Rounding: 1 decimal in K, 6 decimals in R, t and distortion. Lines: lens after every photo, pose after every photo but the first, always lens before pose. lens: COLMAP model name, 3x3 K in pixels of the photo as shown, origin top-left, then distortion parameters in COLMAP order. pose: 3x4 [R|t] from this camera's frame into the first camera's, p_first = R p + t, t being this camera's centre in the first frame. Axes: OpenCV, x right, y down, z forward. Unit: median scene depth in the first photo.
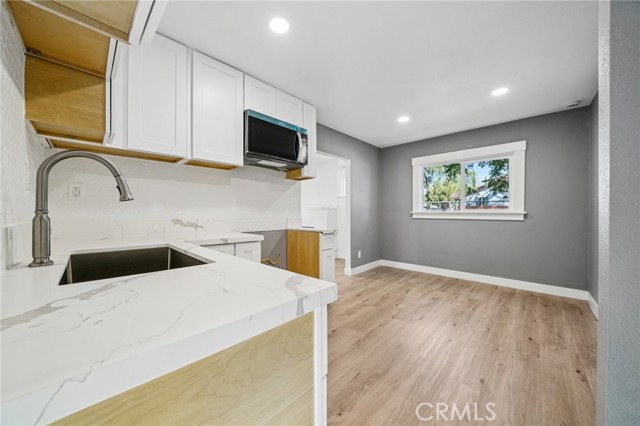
lens RADIAL K [[232.0, 0, 319.4], [0, 232.0, 210.9], [0, 0, 1]] dist [-0.001318, 0.000097]
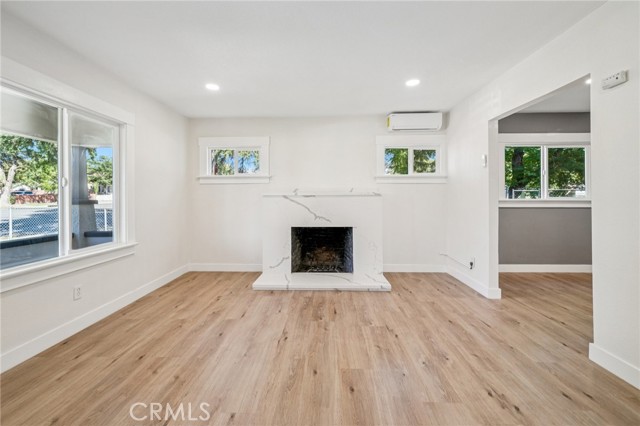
lens RADIAL K [[267.0, 0, 307.5], [0, 267.0, 201.4], [0, 0, 1]] dist [0.002782, 0.000452]
pose [[0.749151, 0.006668, 0.662366, -0.905550], [-0.000896, 0.999959, -0.009053, 0.024151], [-0.662399, 0.006189, 0.749126, 0.965667]]
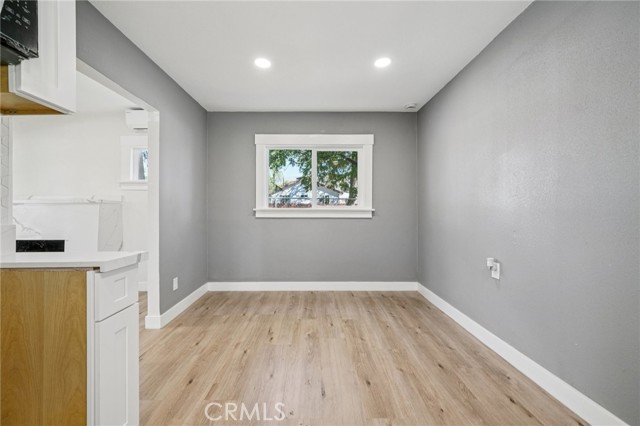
lens RADIAL K [[255.5, 0, 315.6], [0, 255.5, 207.2], [0, 0, 1]] dist [-0.009458, 0.000097]
pose [[0.725568, 0.005676, 0.688127, -0.009654], [-0.003314, 0.999983, -0.004754, 0.003347], [-0.688143, 0.001168, 0.725574, 0.399922]]
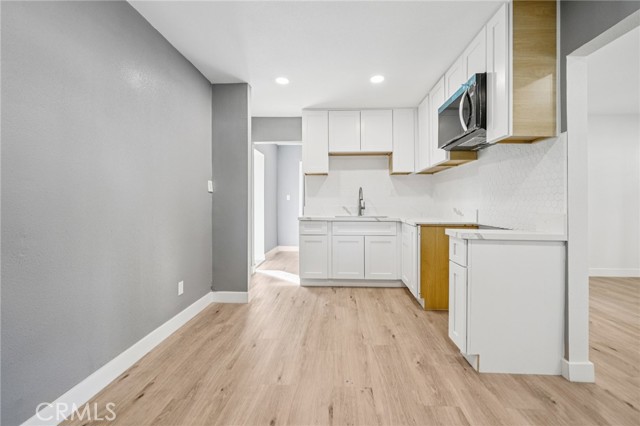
lens RADIAL K [[267.0, 0, 324.9], [0, 267.0, 208.1], [0, 0, 1]] dist [0.002782, 0.000452]
pose [[-0.762926, 0.011359, -0.646386, 0.592255], [0.001985, 0.999882, 0.015228, 0.007540], [0.646483, 0.010334, -0.762858, 1.033091]]
